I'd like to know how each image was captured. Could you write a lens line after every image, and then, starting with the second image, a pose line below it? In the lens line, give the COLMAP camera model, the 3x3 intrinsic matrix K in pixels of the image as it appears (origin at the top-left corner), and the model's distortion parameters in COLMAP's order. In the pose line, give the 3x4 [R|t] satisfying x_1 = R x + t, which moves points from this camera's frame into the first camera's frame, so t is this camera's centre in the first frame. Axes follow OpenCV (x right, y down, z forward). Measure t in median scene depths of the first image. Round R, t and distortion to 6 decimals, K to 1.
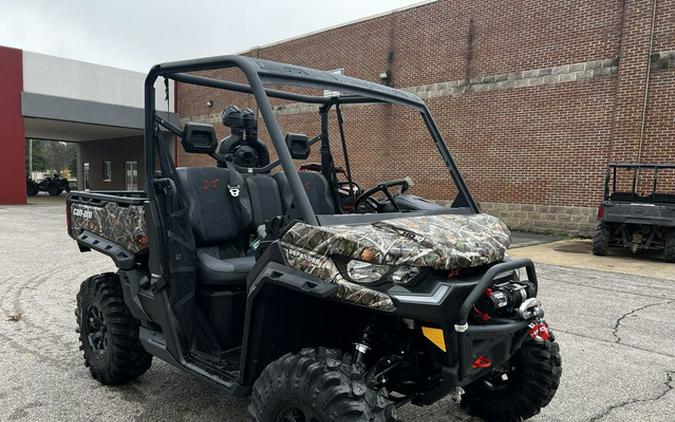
lens RADIAL K [[510.9, 0, 338.3], [0, 510.9, 239.6], [0, 0, 1]] dist [0.046335, -0.047892]
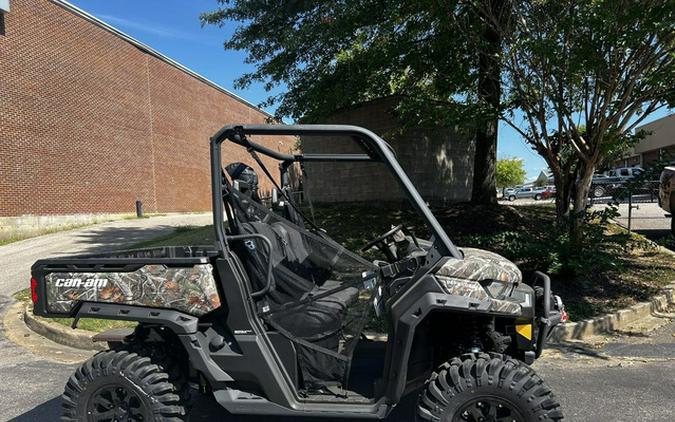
lens RADIAL K [[510.9, 0, 337.0], [0, 510.9, 254.6], [0, 0, 1]] dist [0.046335, -0.047892]
pose [[0.828658, -0.081717, 0.553758, -0.739194], [0.115286, 0.992992, -0.025983, -0.031493], [-0.547754, 0.085372, 0.832272, 0.057191]]
